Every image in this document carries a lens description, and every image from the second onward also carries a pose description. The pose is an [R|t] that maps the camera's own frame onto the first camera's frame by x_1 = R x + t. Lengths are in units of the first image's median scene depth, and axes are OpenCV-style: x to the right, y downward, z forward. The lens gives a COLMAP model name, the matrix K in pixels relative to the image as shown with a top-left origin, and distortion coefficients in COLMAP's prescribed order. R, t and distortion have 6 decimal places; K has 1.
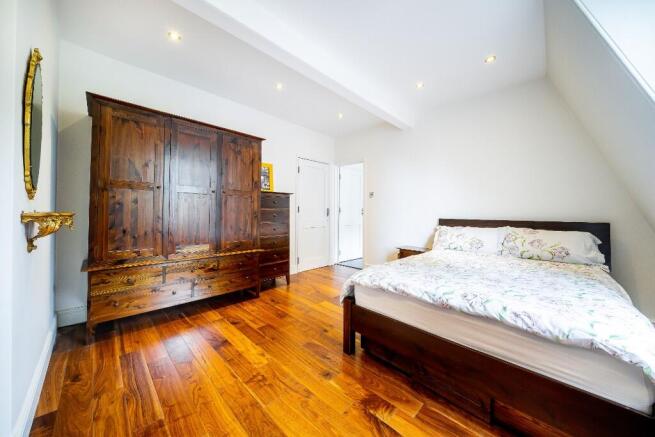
lens RADIAL K [[227.7, 0, 328.5], [0, 227.7, 214.5], [0, 0, 1]] dist [0.001192, -0.000007]
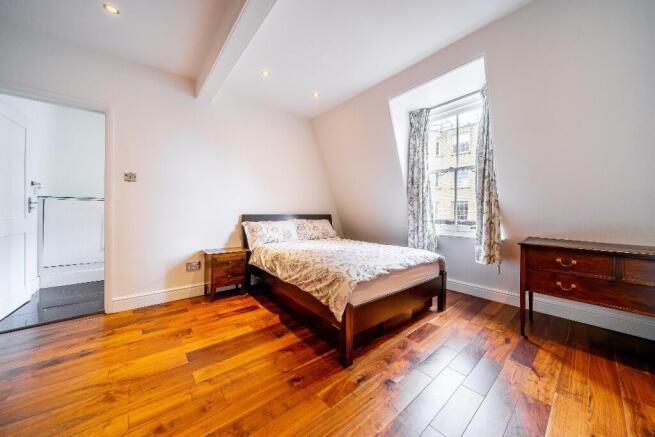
lens RADIAL K [[227.7, 0, 328.8], [0, 227.7, 213.1], [0, 0, 1]] dist [0.001192, -0.000007]
pose [[0.088544, -0.020014, 0.995871, -0.633624], [-0.002801, 0.999789, 0.020342, -0.012420], [-0.996068, -0.004591, 0.088469, 0.773498]]
